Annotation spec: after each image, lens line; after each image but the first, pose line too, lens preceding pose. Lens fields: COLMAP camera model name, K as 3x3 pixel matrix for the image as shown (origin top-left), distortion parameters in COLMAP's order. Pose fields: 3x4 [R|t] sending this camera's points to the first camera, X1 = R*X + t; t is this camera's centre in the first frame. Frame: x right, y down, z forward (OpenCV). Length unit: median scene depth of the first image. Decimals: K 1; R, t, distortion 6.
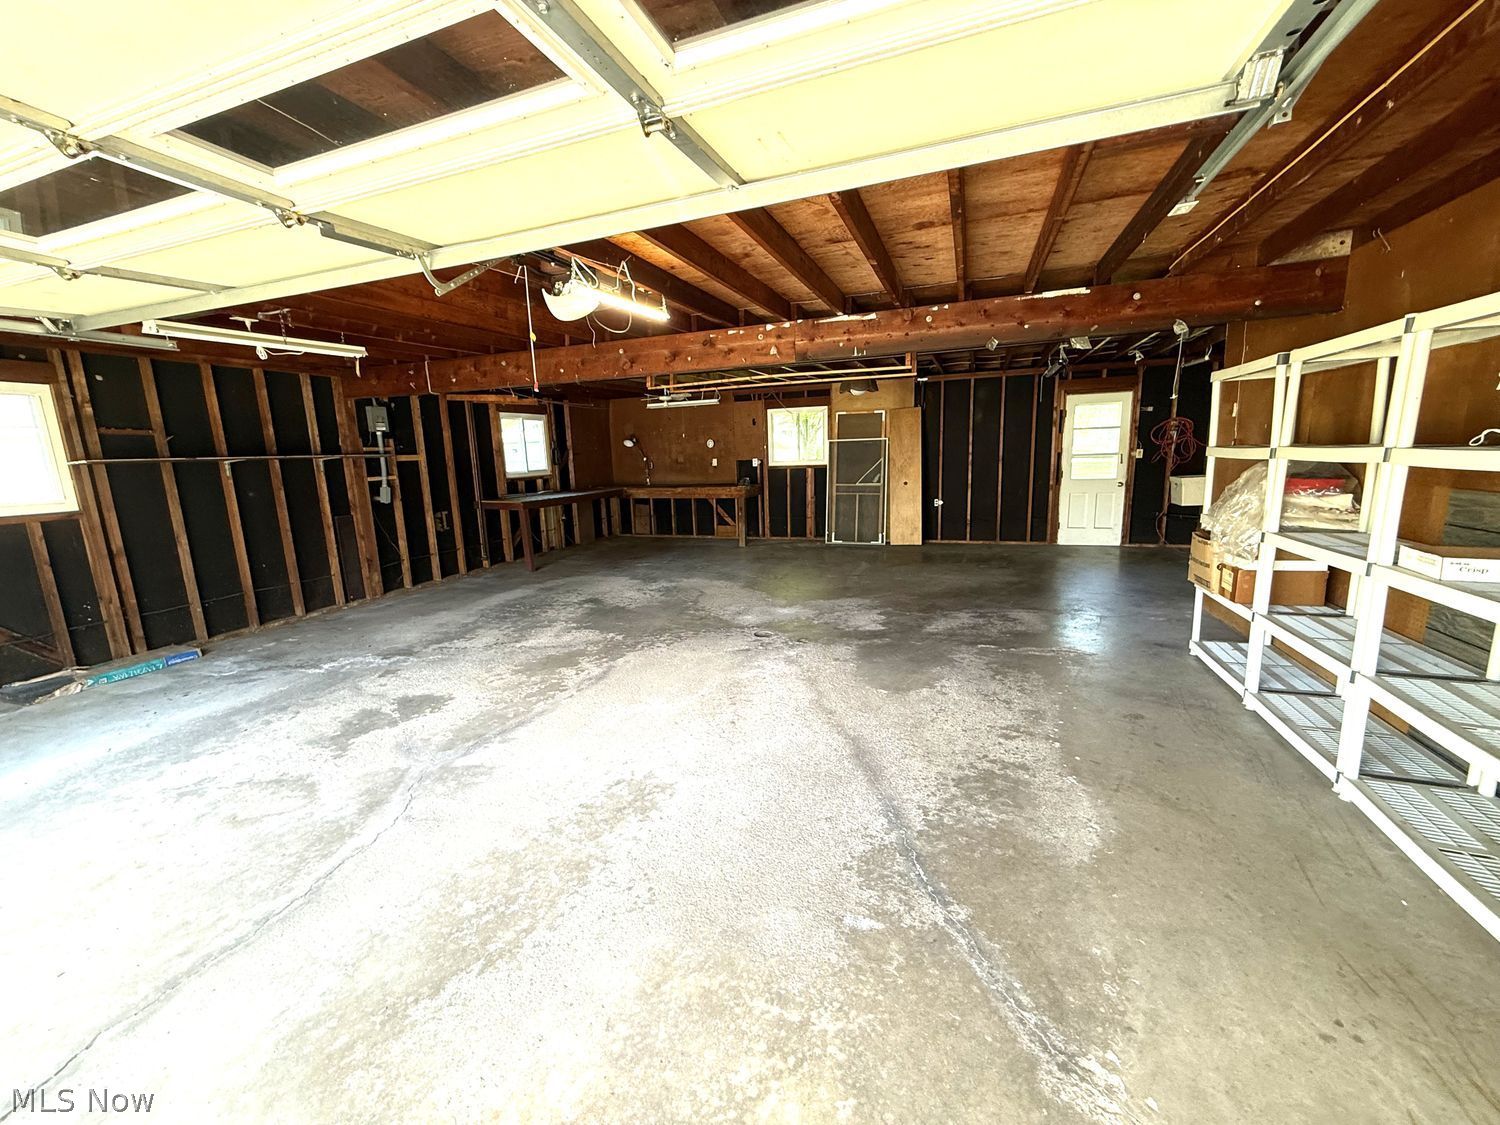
lens RADIAL K [[599.1, 0, 745.4], [0, 599.1, 560.4], [0, 0, 1]] dist [-0.001221, -0.000097]
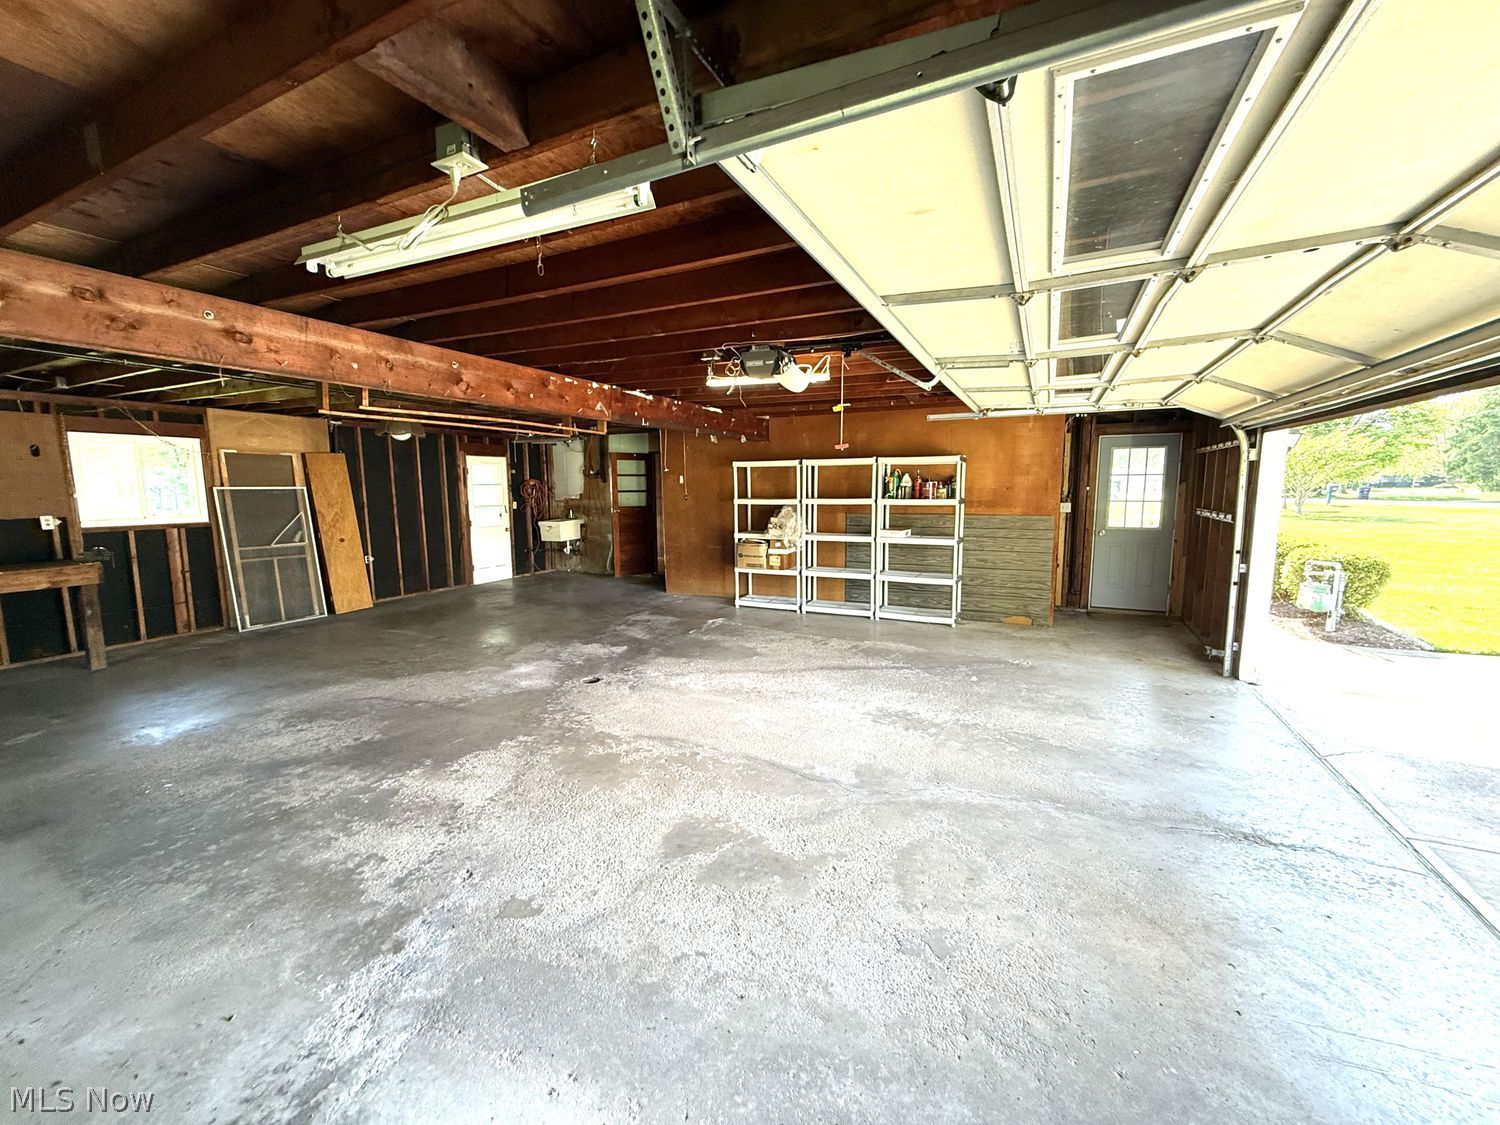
lens RADIAL K [[599.1, 0, 745.4], [0, 599.1, 560.4], [0, 0, 1]] dist [-0.001221, -0.000097]
pose [[0.105947, -0.090518, 0.990243, -0.946550], [0.183090, 0.980598, 0.070047, -0.099407], [-0.977371, 0.173882, 0.120465, 0.612866]]
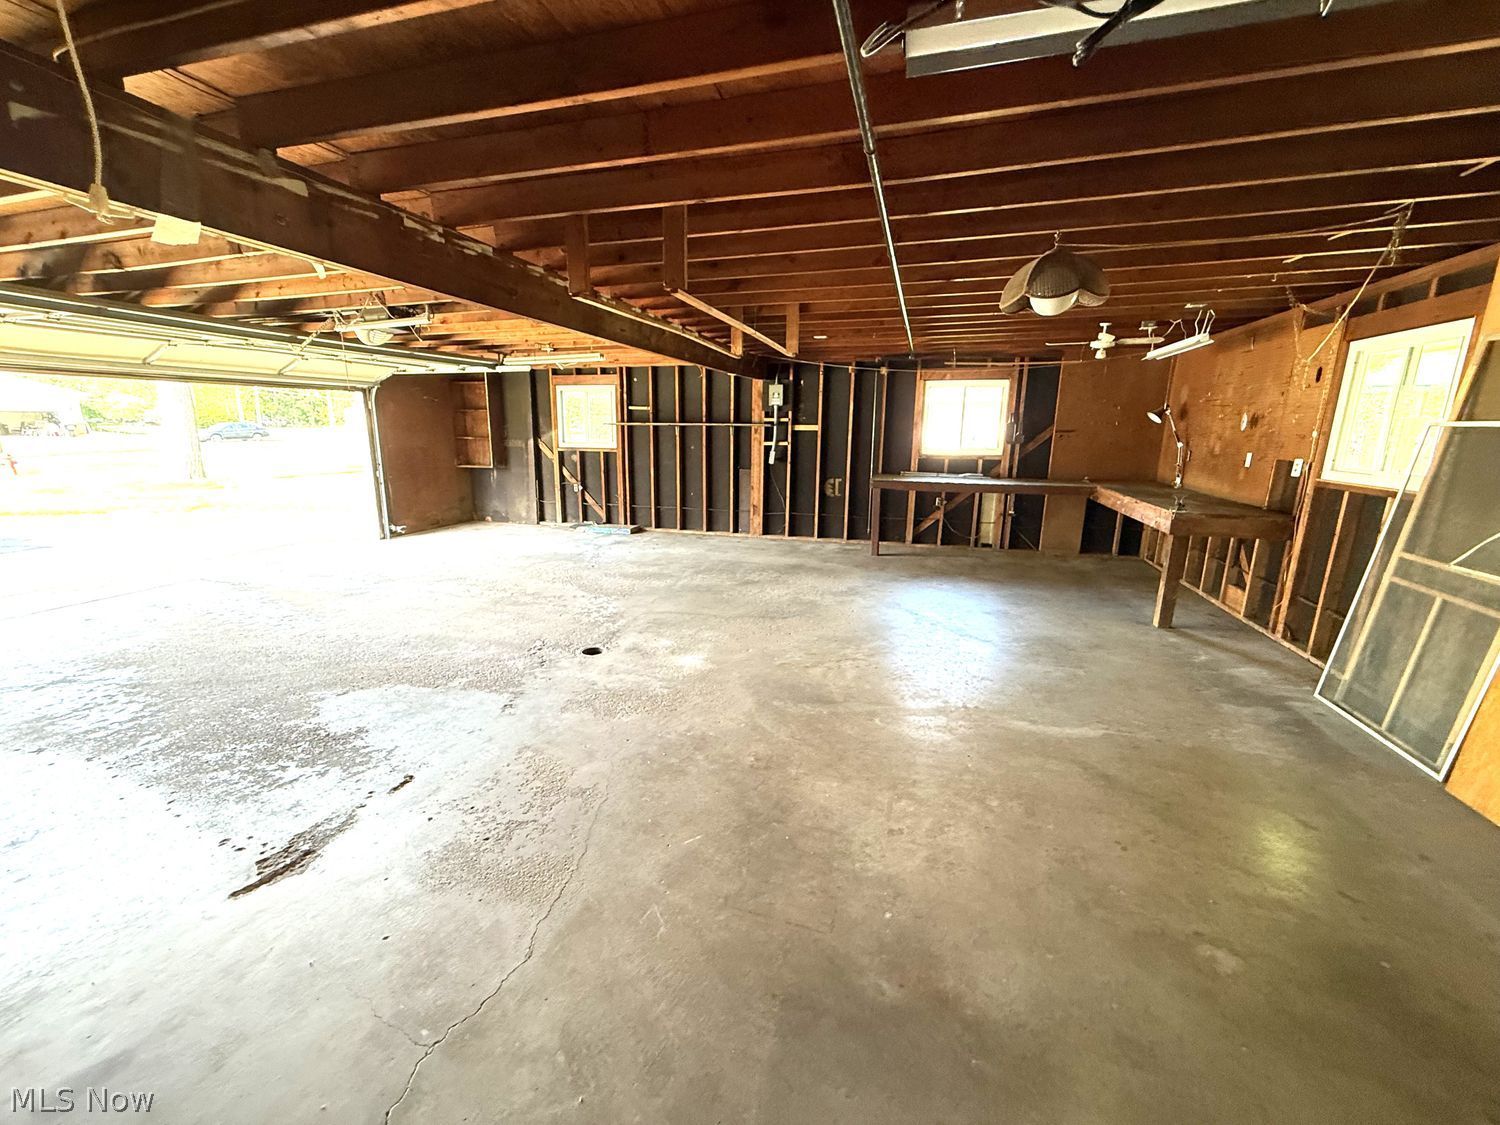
lens RADIAL K [[599.1, 0, 745.4], [0, 599.1, 560.4], [0, 0, 1]] dist [-0.001221, -0.000097]
pose [[0.075500, 0.253309, -0.964435, 0.869274], [-0.191569, 0.952863, 0.235273, -0.252013], [0.978571, 0.166993, 0.120467, 1.125798]]
